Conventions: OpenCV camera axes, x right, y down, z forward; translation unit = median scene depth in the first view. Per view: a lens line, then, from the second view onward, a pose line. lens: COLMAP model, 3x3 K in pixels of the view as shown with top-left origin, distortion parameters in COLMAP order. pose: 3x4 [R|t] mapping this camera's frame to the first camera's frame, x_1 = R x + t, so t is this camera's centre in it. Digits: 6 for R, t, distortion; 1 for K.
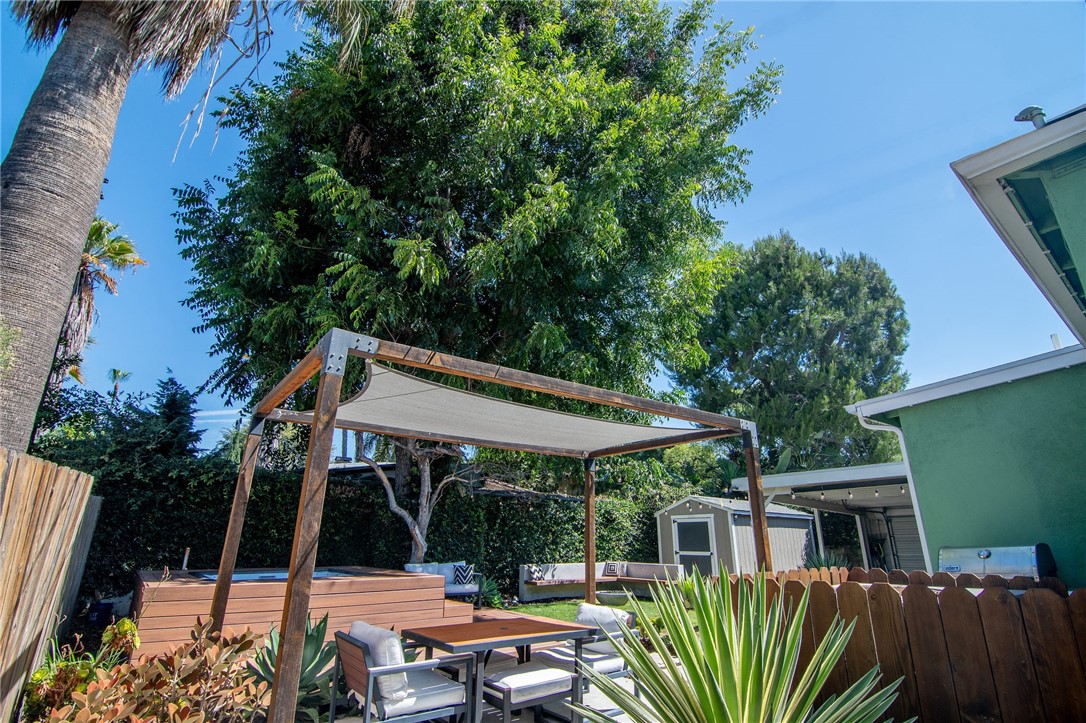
lens RADIAL K [[523.7, 0, 538.5], [0, 523.7, 360.8], [0, 0, 1]] dist [0.000454, -0.017148]
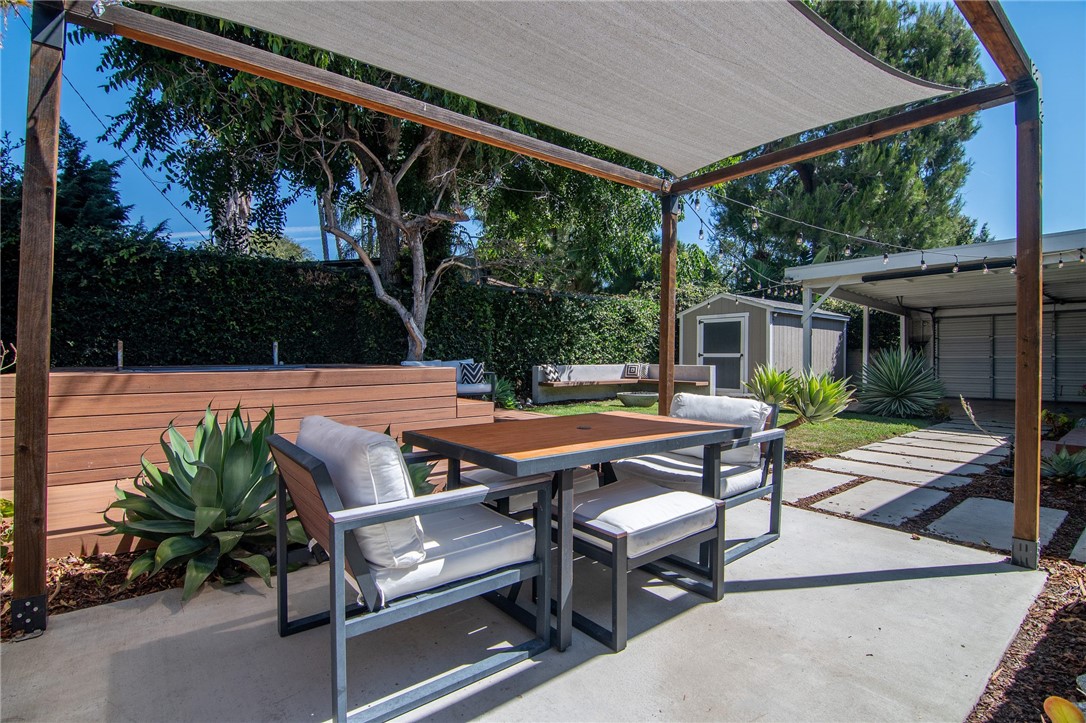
lens RADIAL K [[523.7, 0, 538.5], [0, 523.7, 360.8], [0, 0, 1]] dist [0.000454, -0.017148]
pose [[0.999771, -0.003718, 0.021058, -0.047228], [-0.003494, 0.943128, 0.332412, 0.094489], [-0.021097, -0.332410, 0.942899, 0.181918]]
